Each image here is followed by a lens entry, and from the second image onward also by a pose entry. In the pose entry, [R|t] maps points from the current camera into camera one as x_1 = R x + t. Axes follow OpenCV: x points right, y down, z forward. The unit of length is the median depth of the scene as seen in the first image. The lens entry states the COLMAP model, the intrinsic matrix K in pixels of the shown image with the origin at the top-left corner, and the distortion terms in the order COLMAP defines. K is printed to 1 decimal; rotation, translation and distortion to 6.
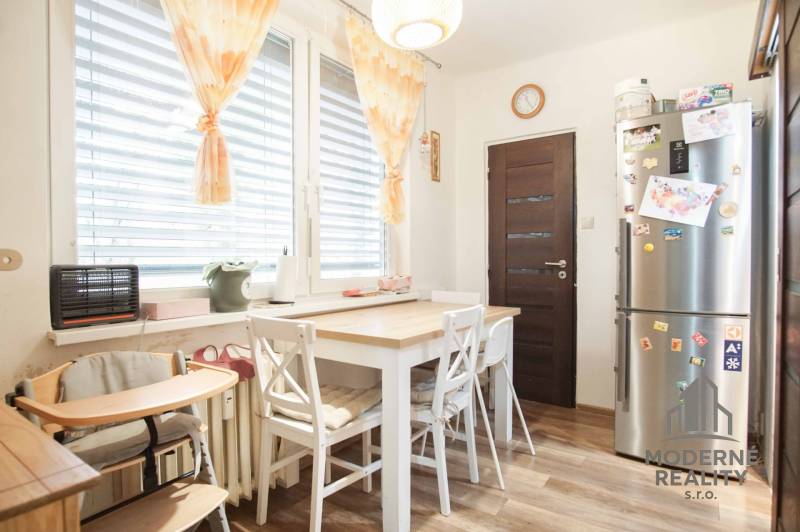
lens RADIAL K [[440.7, 0, 395.6], [0, 440.7, 267.5], [0, 0, 1]] dist [-0.040920, 0.012349]
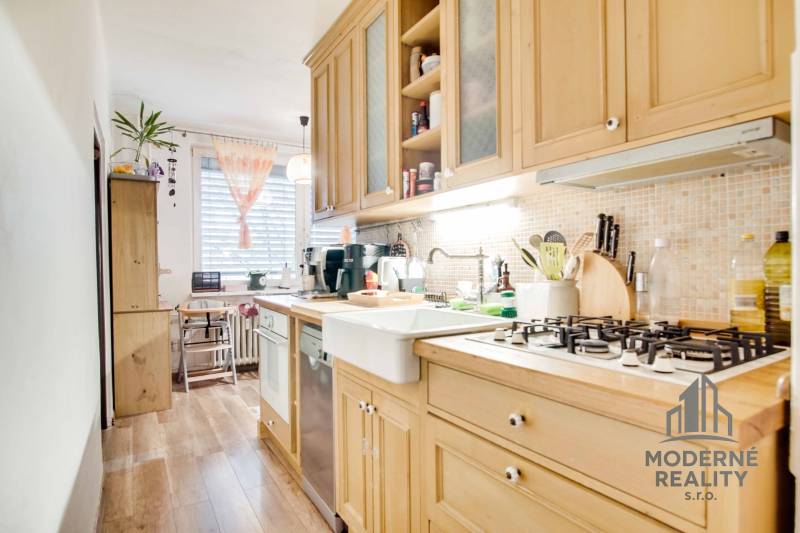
lens RADIAL K [[440.7, 0, 395.6], [0, 440.7, 268.0], [0, 0, 1]] dist [-0.040920, 0.012349]
pose [[0.927456, 0.005809, -0.373887, 1.518153], [-0.007376, 0.999969, -0.002759, -0.030904], [0.373860, 0.005317, 0.927470, -1.205145]]
